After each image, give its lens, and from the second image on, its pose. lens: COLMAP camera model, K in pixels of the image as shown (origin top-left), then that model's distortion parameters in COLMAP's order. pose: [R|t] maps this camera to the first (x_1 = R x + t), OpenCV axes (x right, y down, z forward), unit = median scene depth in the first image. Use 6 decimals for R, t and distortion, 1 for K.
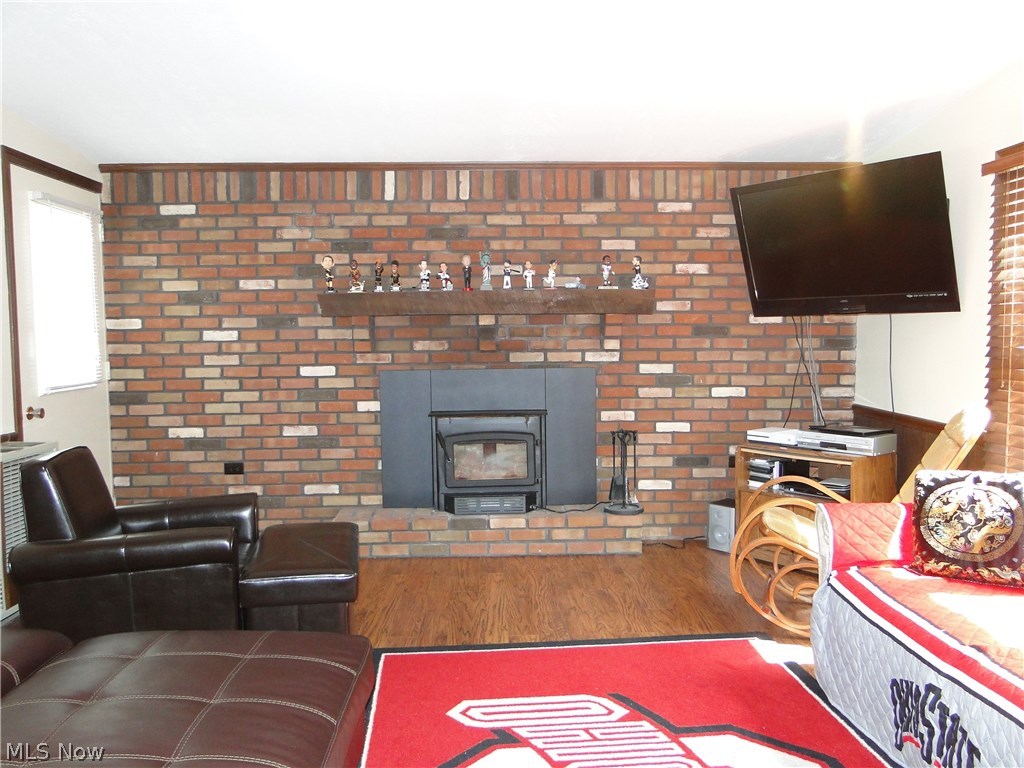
lens RADIAL K [[844.1, 0, 517.7], [0, 844.1, 381.8], [0, 0, 1]] dist [0.008477, -0.015585]
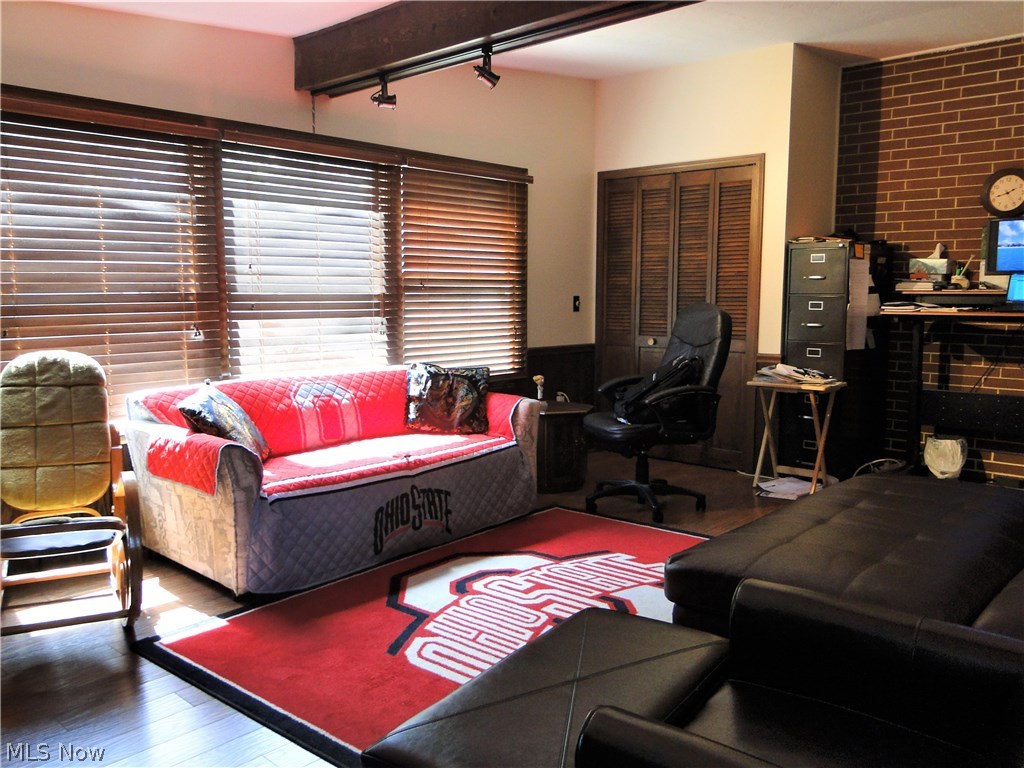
lens RADIAL K [[844.1, 0, 518.5], [0, 844.1, 385.4], [0, 0, 1]] dist [0.008477, -0.015585]
pose [[-0.708945, -0.072291, 0.701549, -0.379106], [0.048968, 0.987287, 0.151220, -0.039262], [-0.703561, 0.141560, -0.696392, 0.905315]]
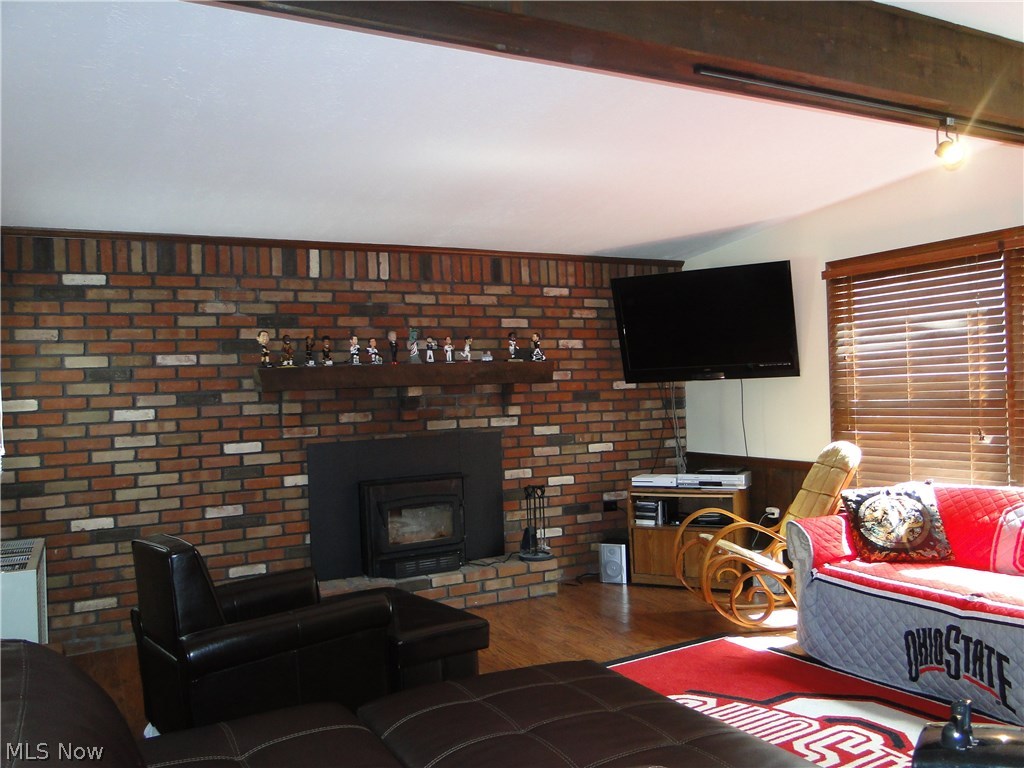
lens RADIAL K [[844.1, 0, 518.6], [0, 844.1, 384.1], [0, 0, 1]] dist [0.008477, -0.015585]
pose [[0.899468, -0.019761, 0.436539, -0.378813], [0.054552, 0.996240, -0.067305, -0.003031], [-0.433568, 0.084353, 0.897164, -0.018753]]
